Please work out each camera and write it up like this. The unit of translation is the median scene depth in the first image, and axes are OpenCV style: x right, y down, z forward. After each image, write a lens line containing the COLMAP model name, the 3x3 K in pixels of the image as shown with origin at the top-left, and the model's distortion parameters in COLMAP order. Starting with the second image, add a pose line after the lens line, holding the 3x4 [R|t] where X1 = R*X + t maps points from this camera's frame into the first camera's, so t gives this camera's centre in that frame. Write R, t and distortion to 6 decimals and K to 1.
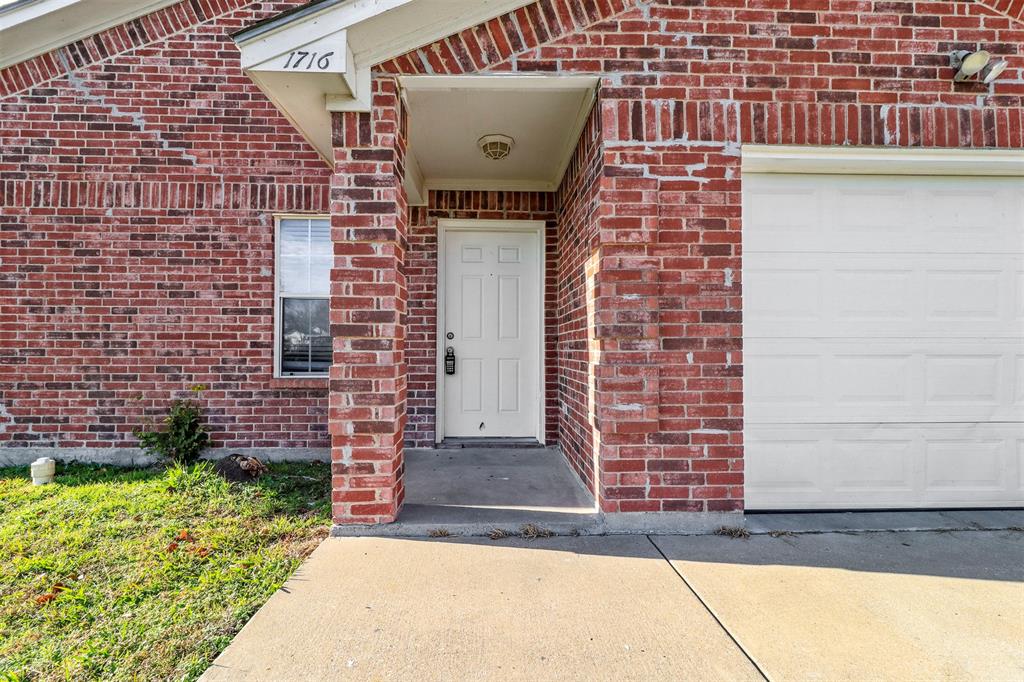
lens RADIAL K [[469.5, 0, 511.6], [0, 469.5, 341.7], [0, 0, 1]] dist [0.001411, -0.000135]
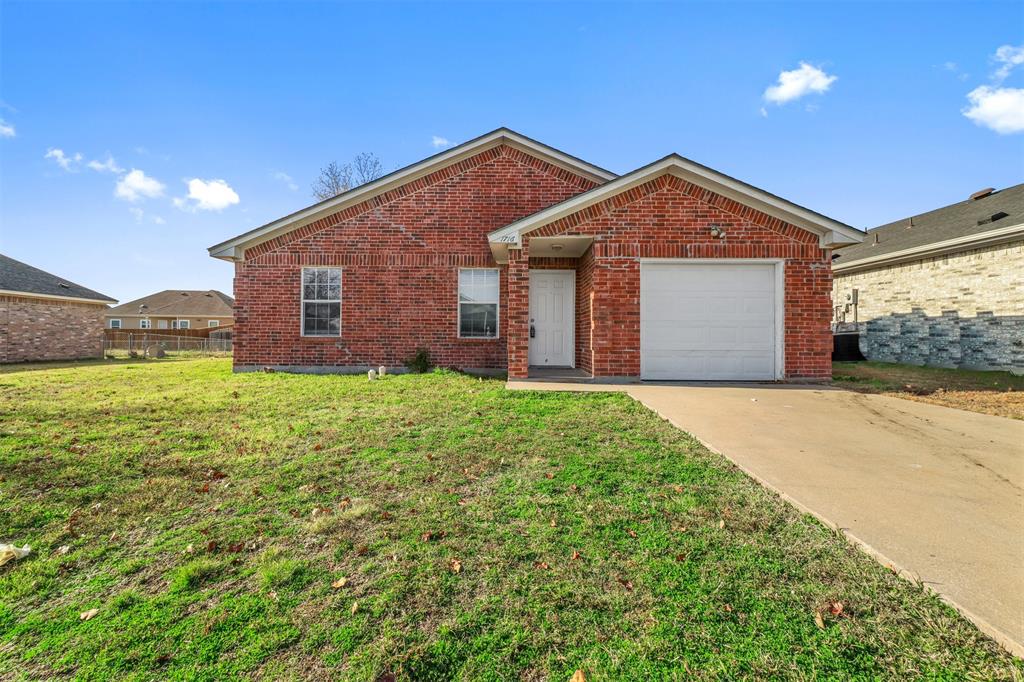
lens RADIAL K [[469.5, 0, 510.6], [0, 469.5, 335.2], [0, 0, 1]] dist [0.001411, -0.000135]
pose [[0.998353, 0.005230, -0.057137, -0.182910], [-0.004715, 0.999947, 0.009144, 0.065977], [0.057182, -0.008860, 0.998324, -2.133546]]
